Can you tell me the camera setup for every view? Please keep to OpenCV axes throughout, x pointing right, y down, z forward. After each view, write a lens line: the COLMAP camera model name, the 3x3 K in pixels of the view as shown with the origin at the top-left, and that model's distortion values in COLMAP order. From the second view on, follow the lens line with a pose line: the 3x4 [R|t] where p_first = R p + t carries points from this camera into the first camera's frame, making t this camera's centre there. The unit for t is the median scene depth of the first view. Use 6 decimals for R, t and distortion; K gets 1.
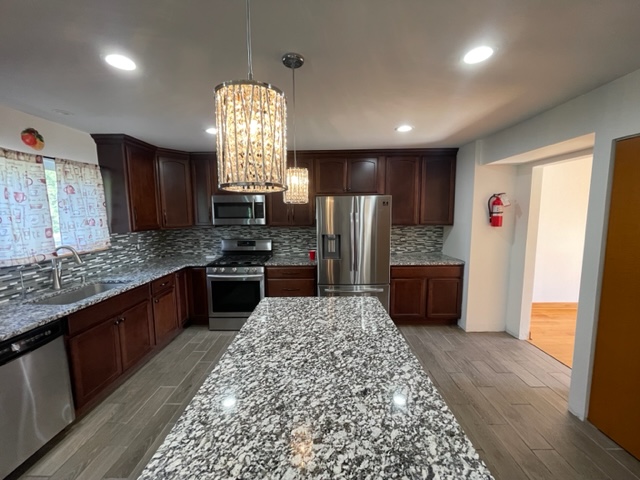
lens RADIAL K [[258.1, 0, 320.0], [0, 258.1, 240.0], [0, 0, 1]] dist [0.000194, 0.000054]
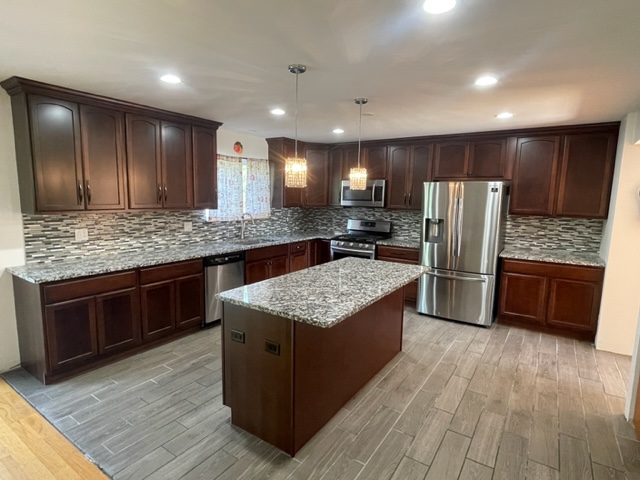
lens RADIAL K [[338.9, 0, 320.0], [0, 338.9, 240.0], [0, 0, 1]] dist [0.000747, -0.000102]
pose [[0.843715, 0.096854, -0.527982, 0.386654], [-0.085296, 0.995281, 0.046275, 0.039696], [0.529972, 0.005992, 0.847994, -0.405557]]
